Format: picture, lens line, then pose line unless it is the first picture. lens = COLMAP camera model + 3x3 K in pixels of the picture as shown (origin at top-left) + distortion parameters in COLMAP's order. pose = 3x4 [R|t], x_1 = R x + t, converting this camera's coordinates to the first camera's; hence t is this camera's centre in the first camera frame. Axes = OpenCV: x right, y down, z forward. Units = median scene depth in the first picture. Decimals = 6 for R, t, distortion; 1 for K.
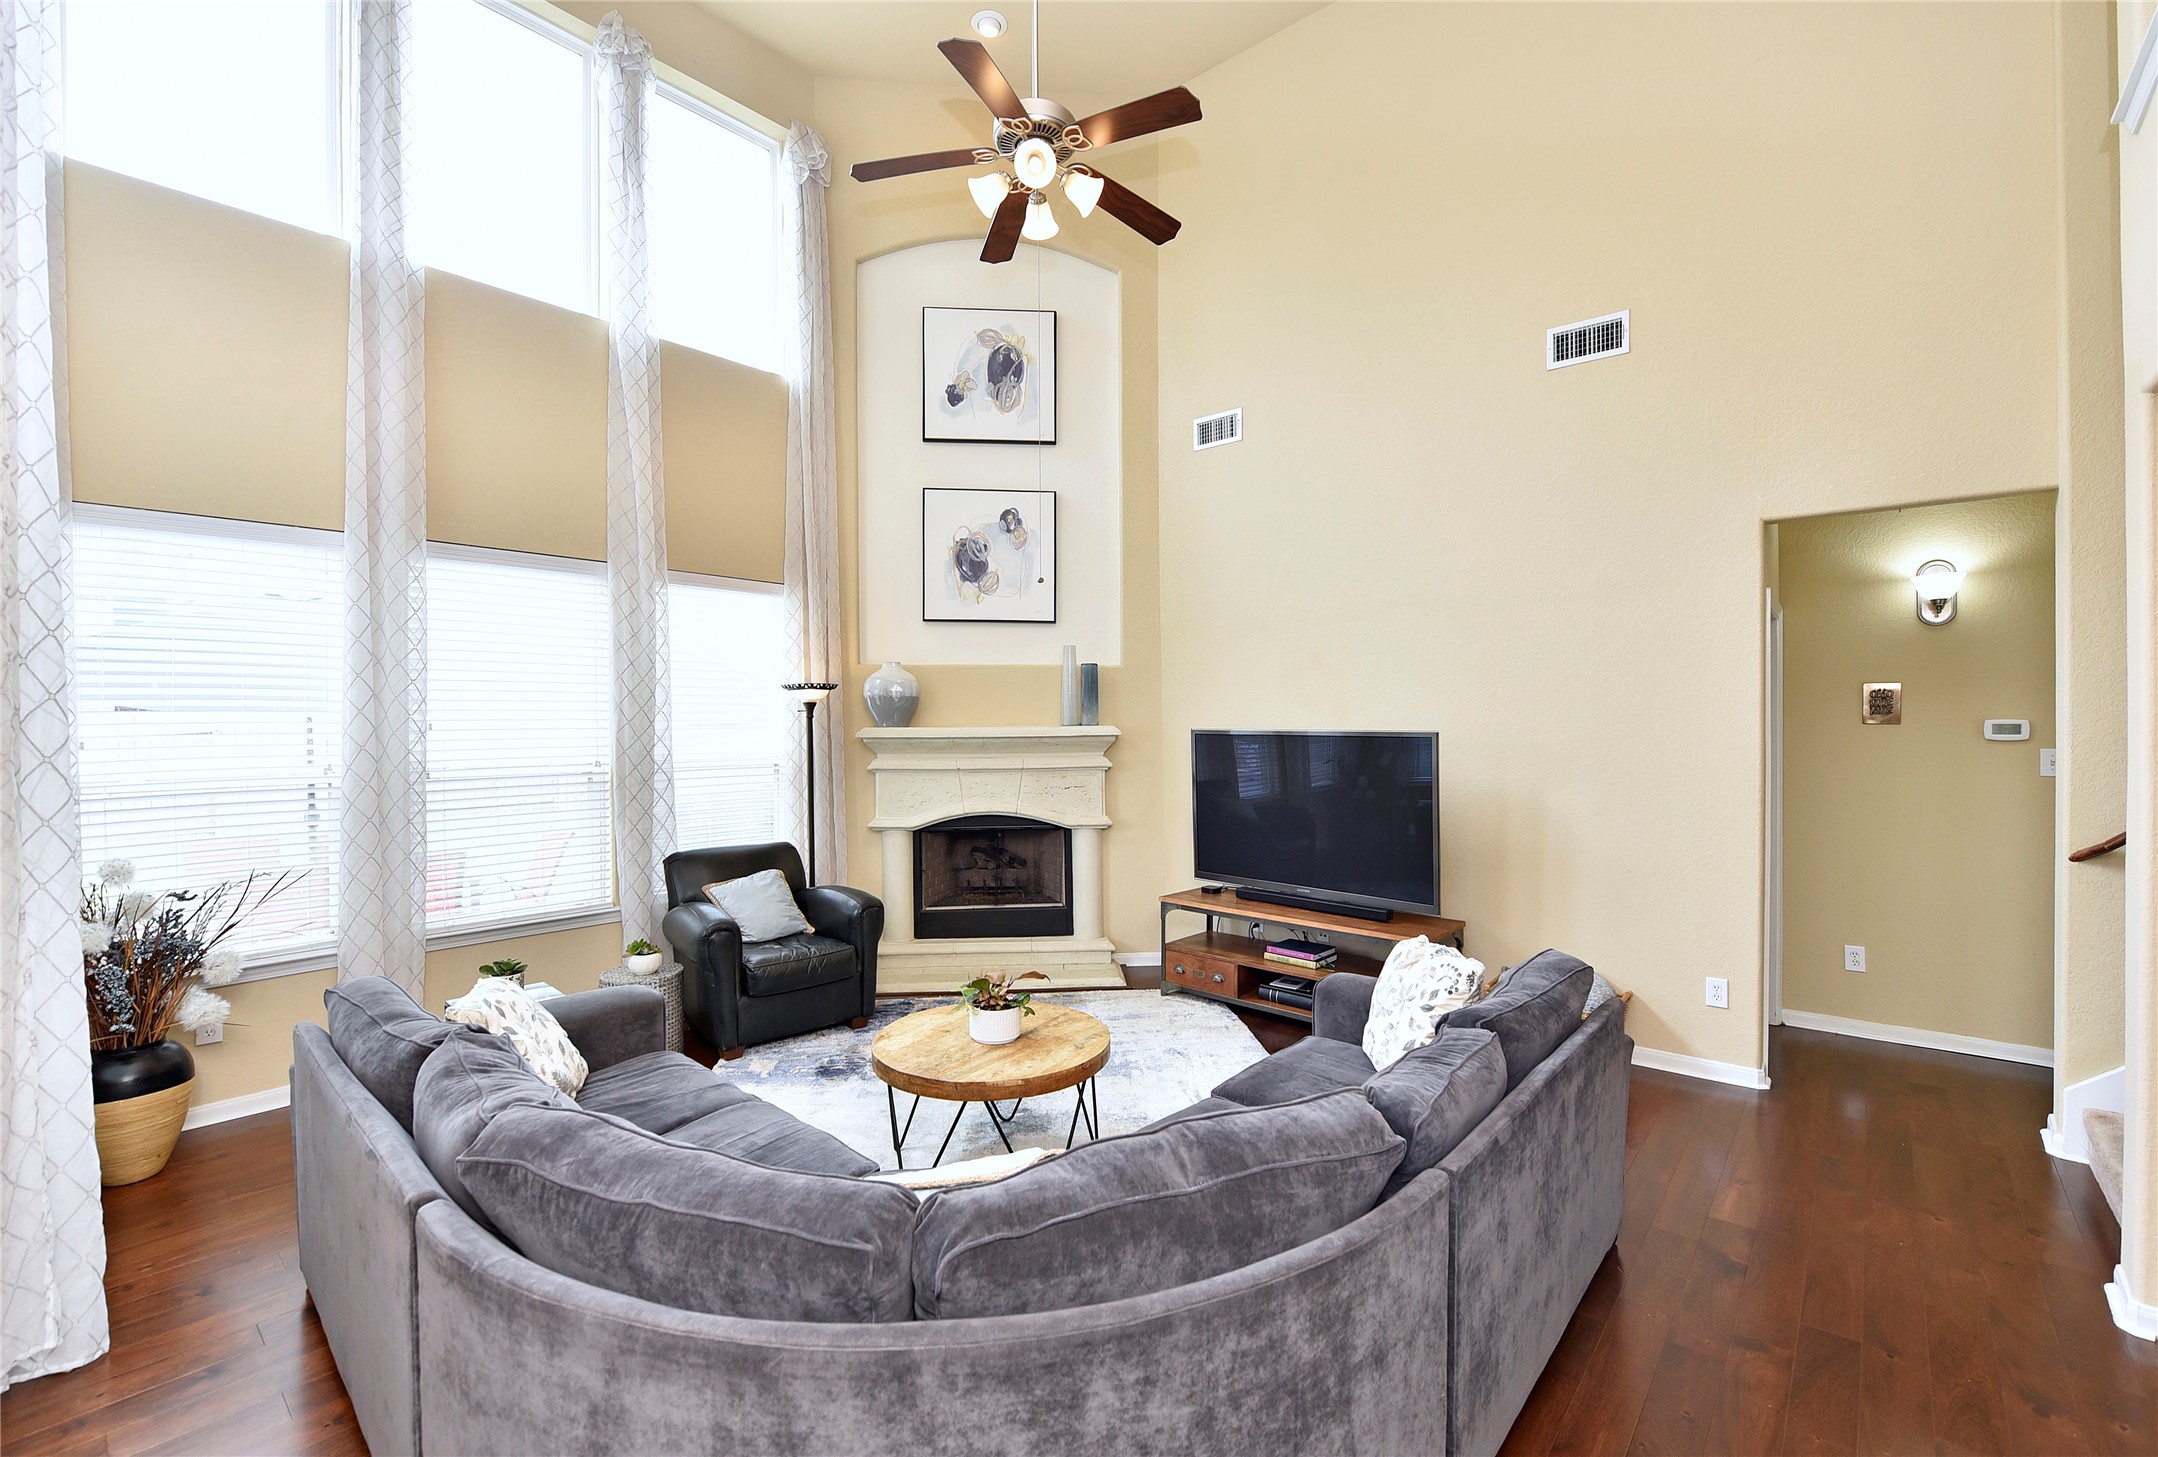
lens RADIAL K [[926.6, 0, 1079.3], [0, 926.6, 722.8], [0, 0, 1]] dist [-0.000575, -0.000202]
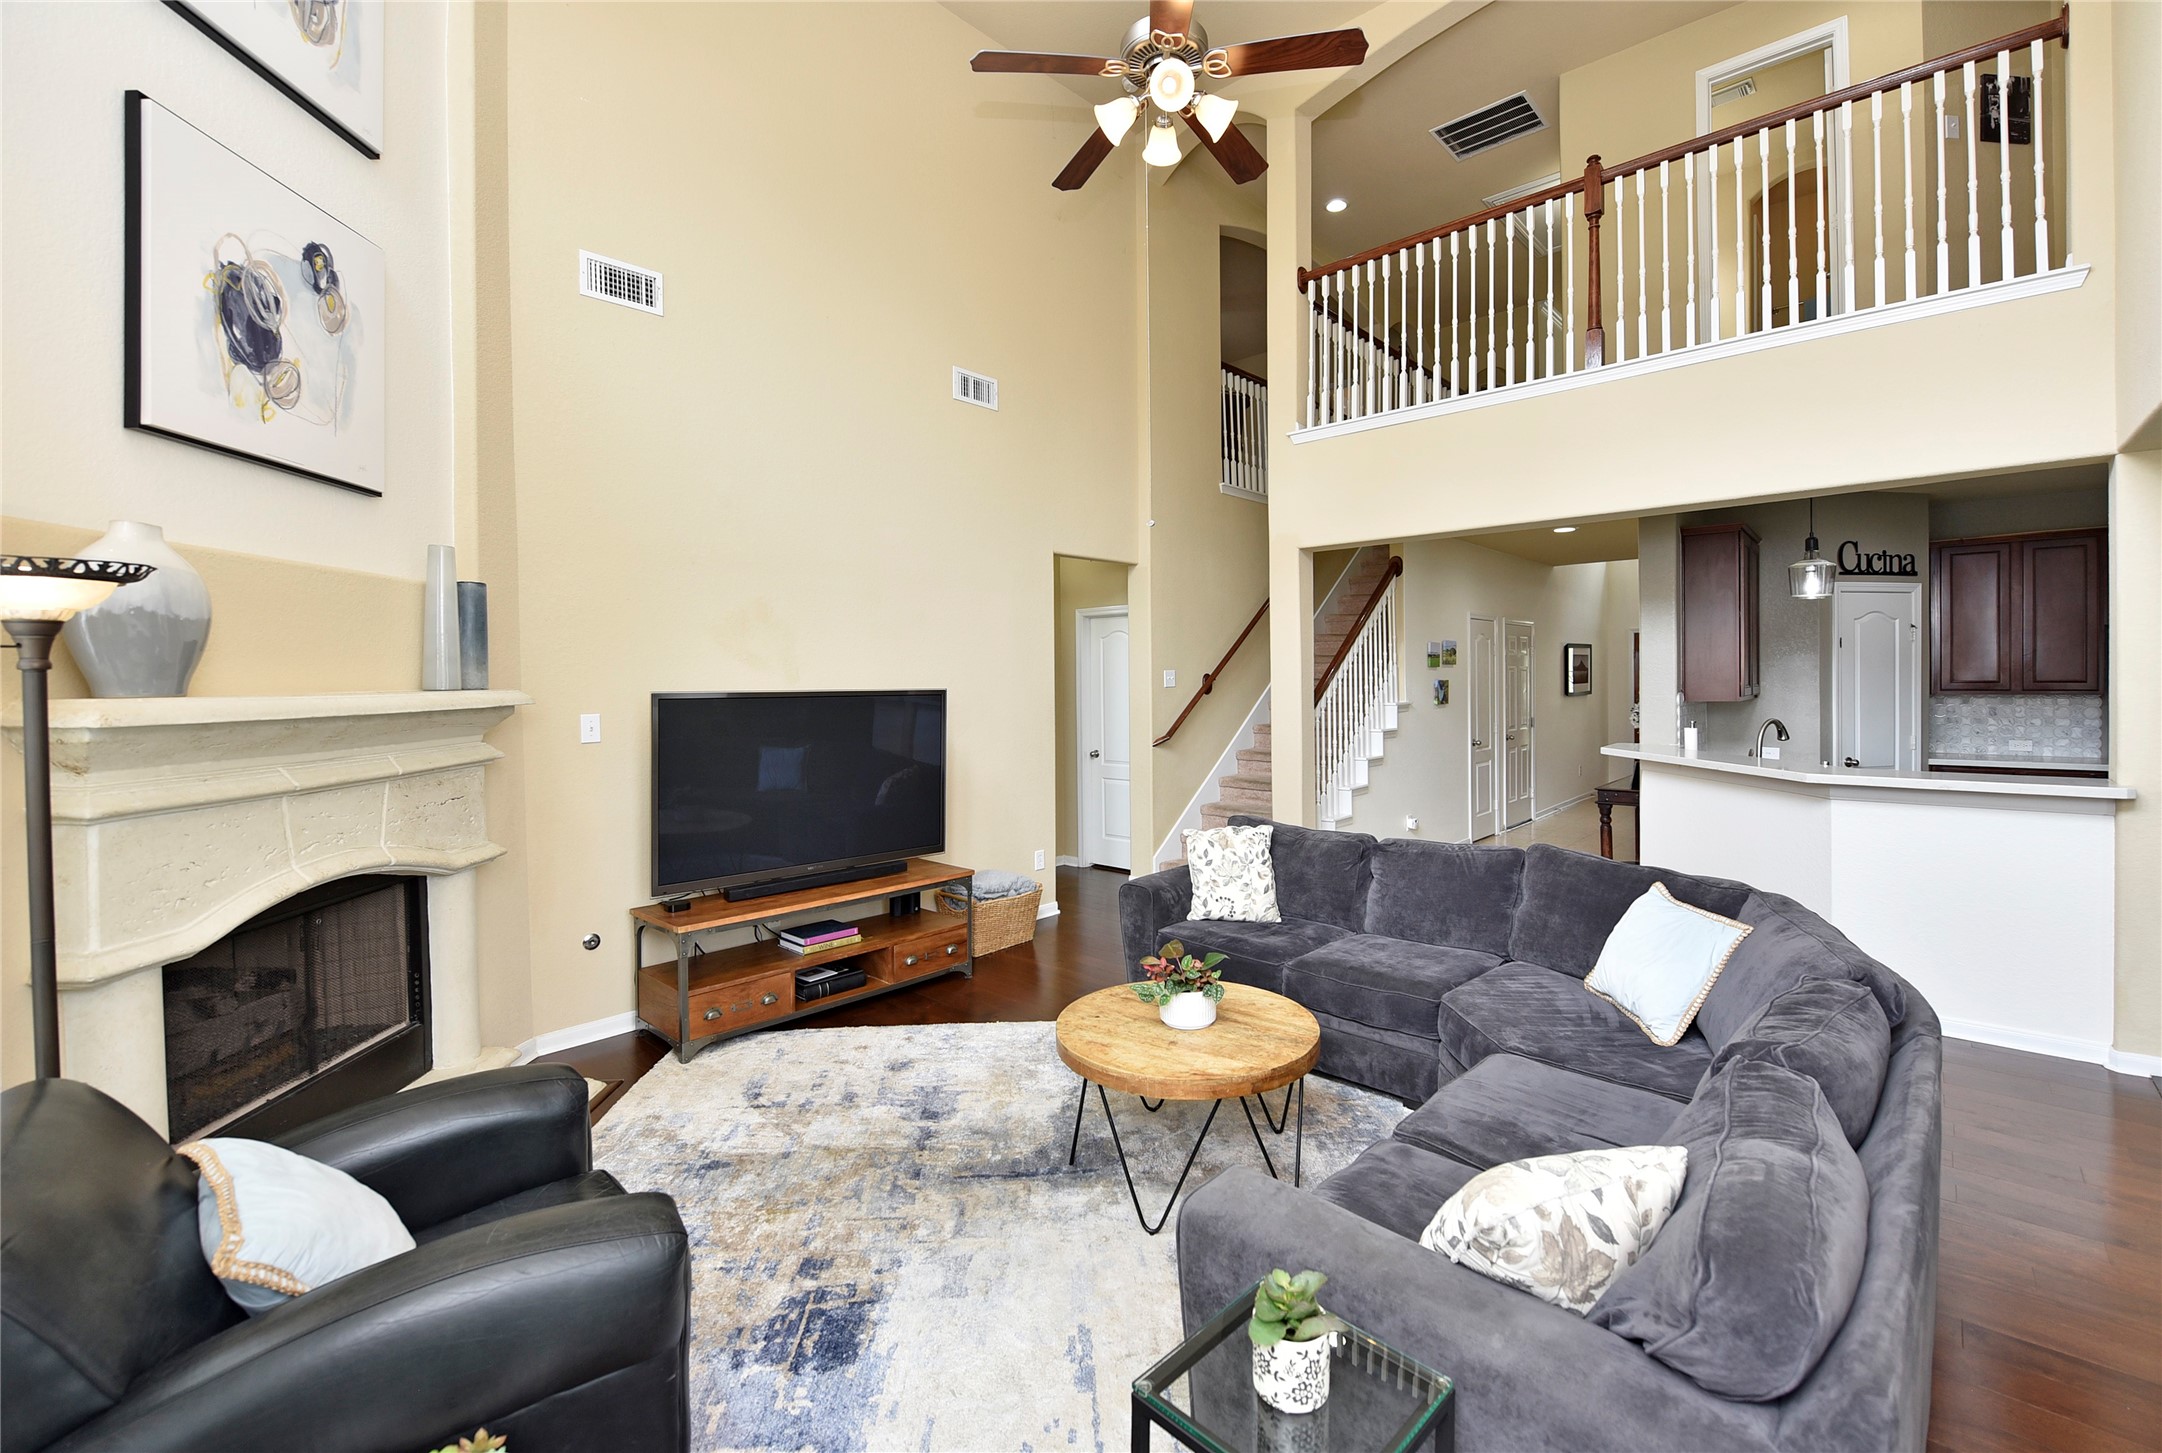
lens RADIAL K [[928.3, 0, 1094.3], [0, 928.3, 685.1], [0, 0, 1]] dist [-0.000575, -0.000202]
pose [[0.022168, -0.000843, 0.999754, -0.560647], [0.014939, 0.999888, 0.000512, 0.005569], [-0.999643, 0.014924, 0.022179, 0.597516]]
